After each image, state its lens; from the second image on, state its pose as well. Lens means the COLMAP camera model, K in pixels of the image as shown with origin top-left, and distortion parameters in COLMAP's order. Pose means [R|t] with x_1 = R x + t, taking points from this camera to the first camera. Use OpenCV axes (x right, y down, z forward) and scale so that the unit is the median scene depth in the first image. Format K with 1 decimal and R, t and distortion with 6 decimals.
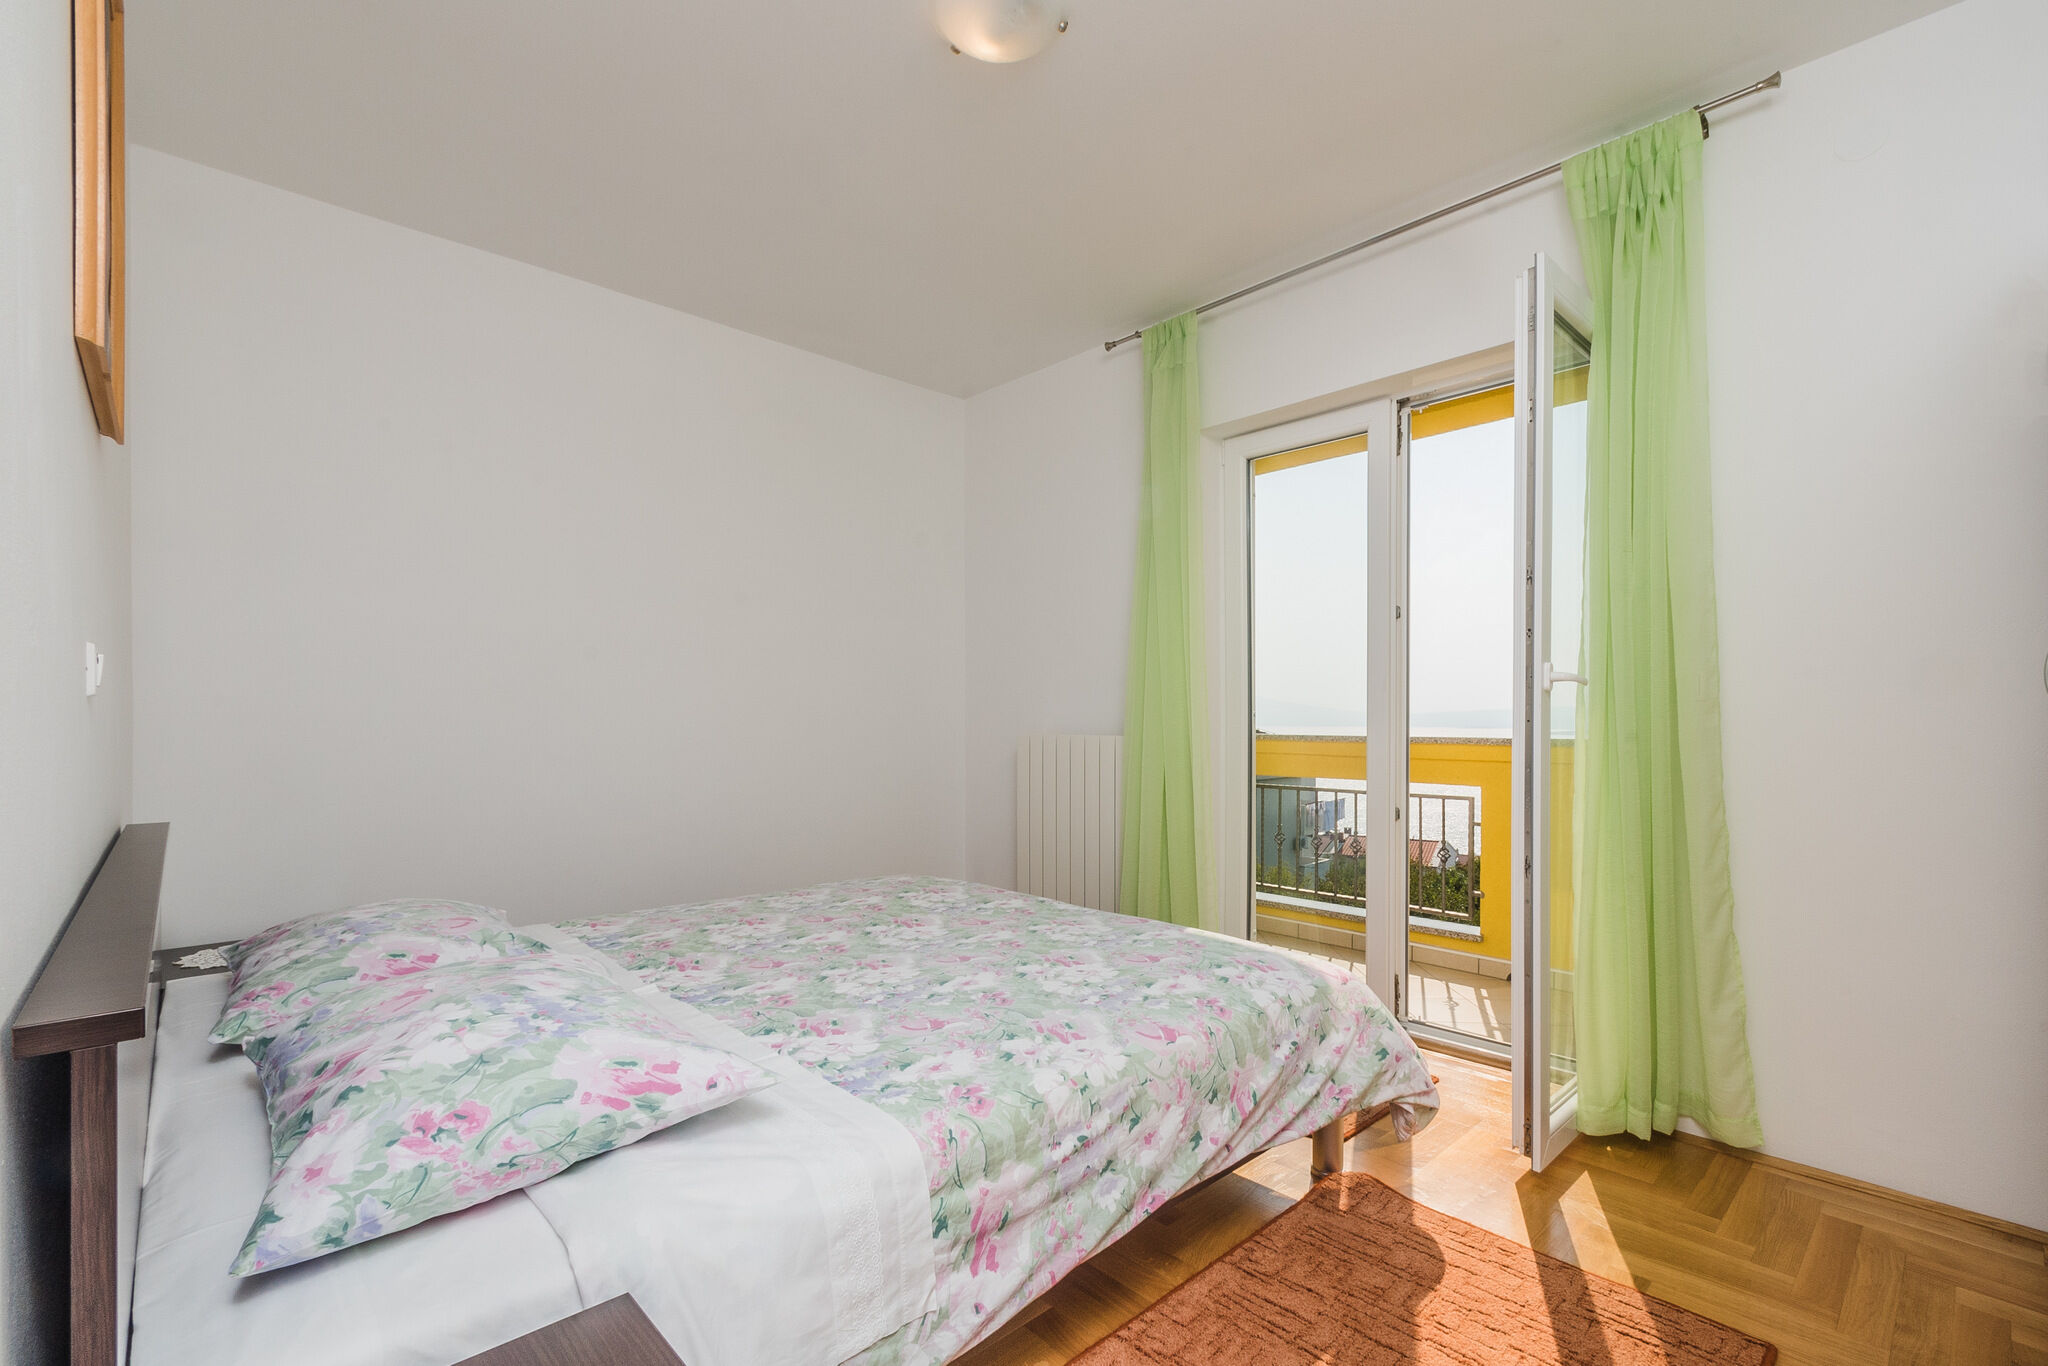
lens RADIAL K [[918.3, 0, 1025.8], [0, 918.3, 690.7], [0, 0, 1]] dist [0.004394, -0.002126]
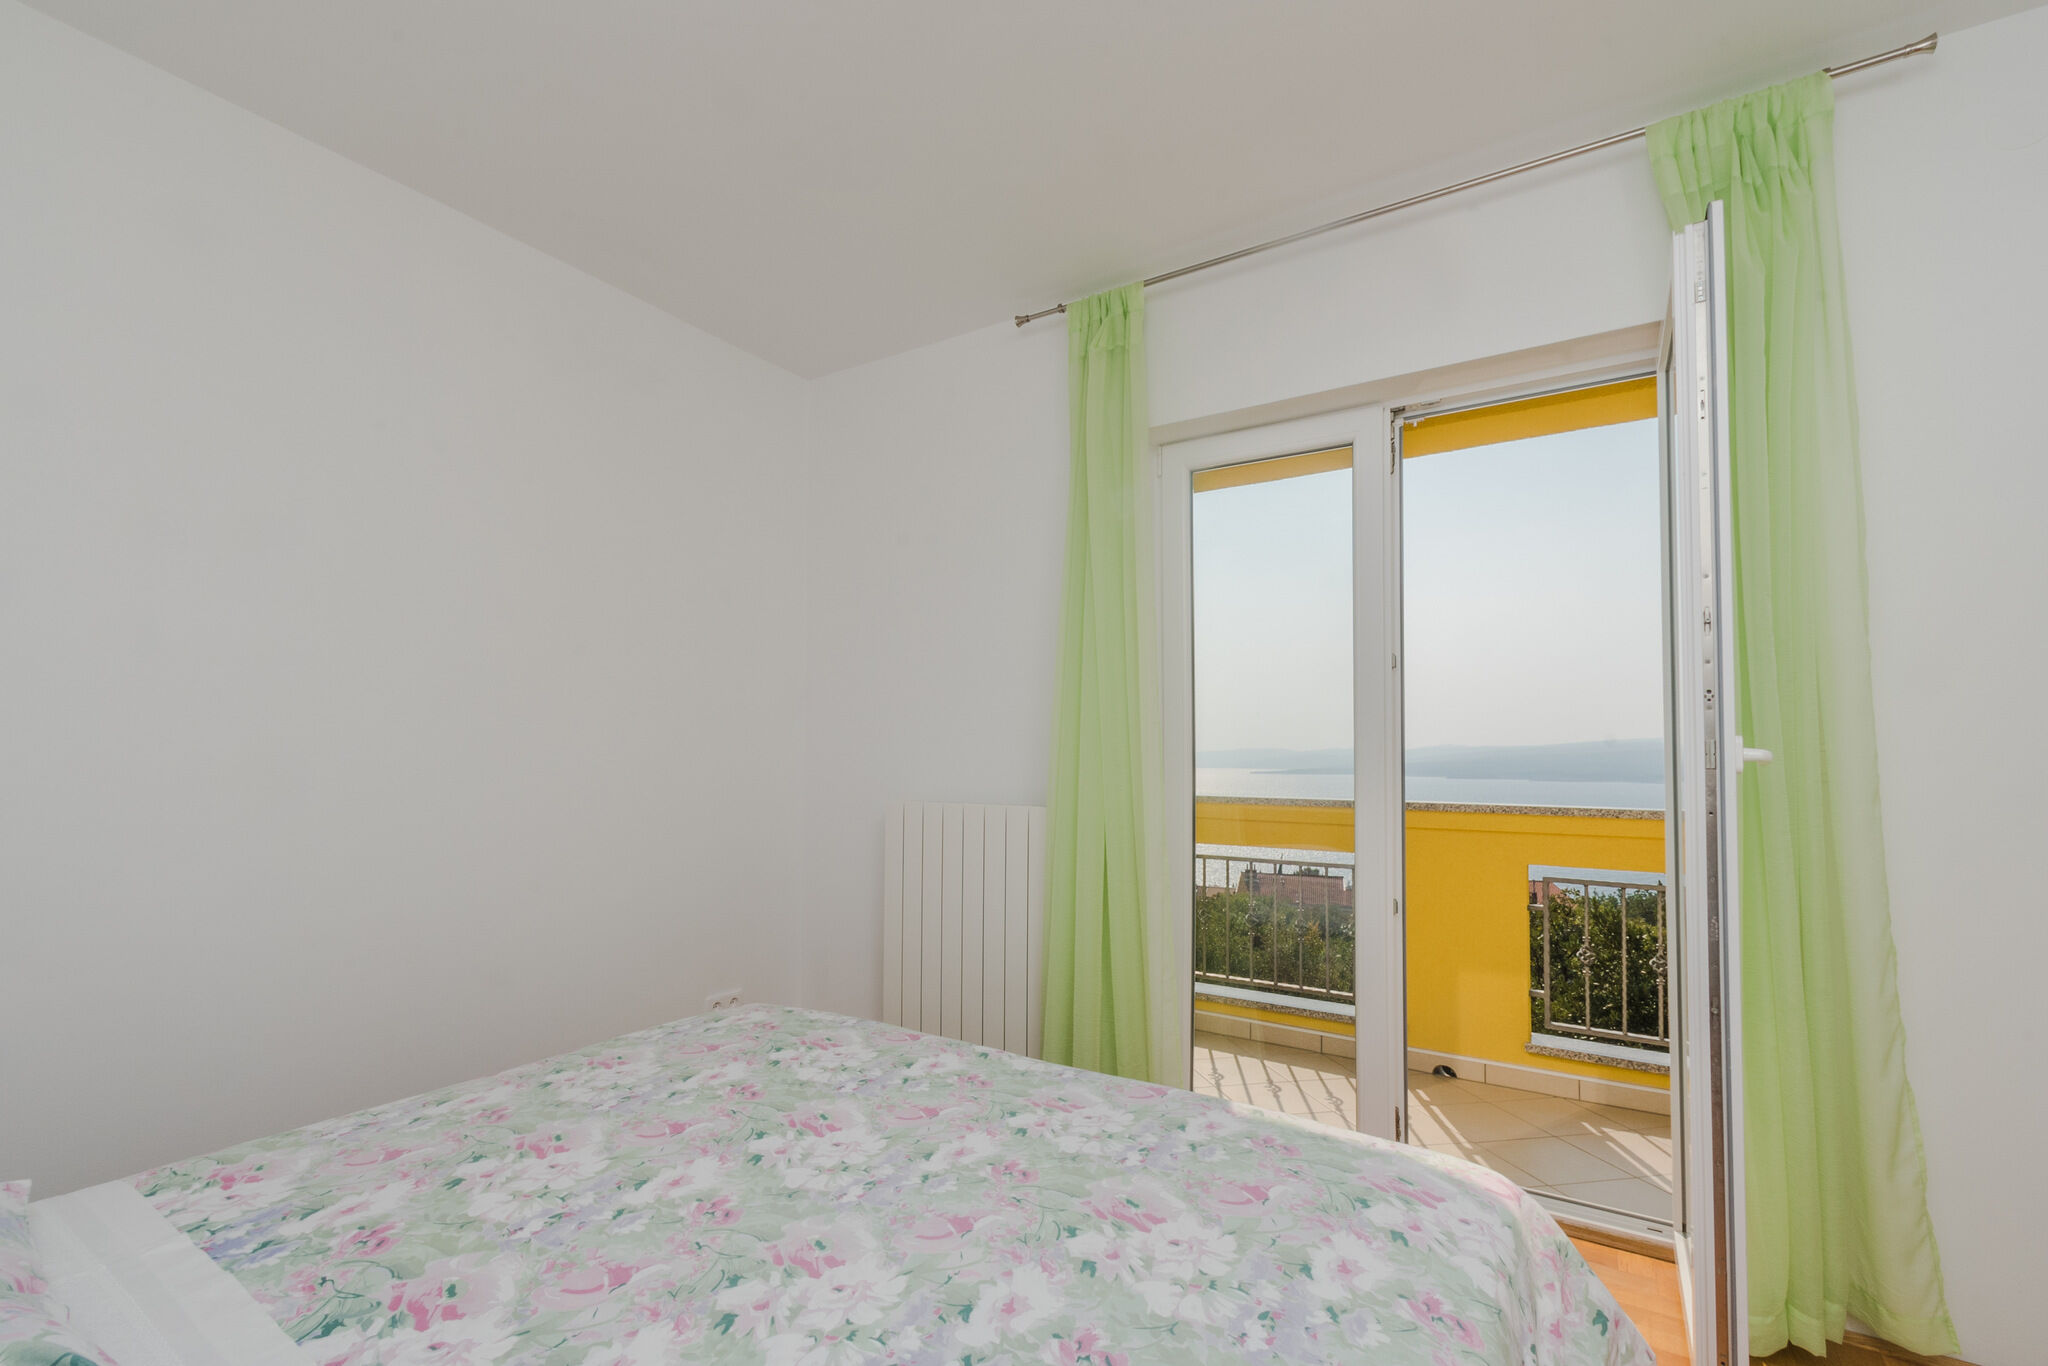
lens RADIAL K [[918.3, 0, 1015.0], [0, 918.3, 695.4], [0, 0, 1]] dist [0.004394, -0.002126]
pose [[0.969692, 0.023815, 0.243168, -0.159050], [-0.014762, 0.999131, -0.038986, -0.021567], [-0.243885, 0.034214, 0.969200, 0.352367]]
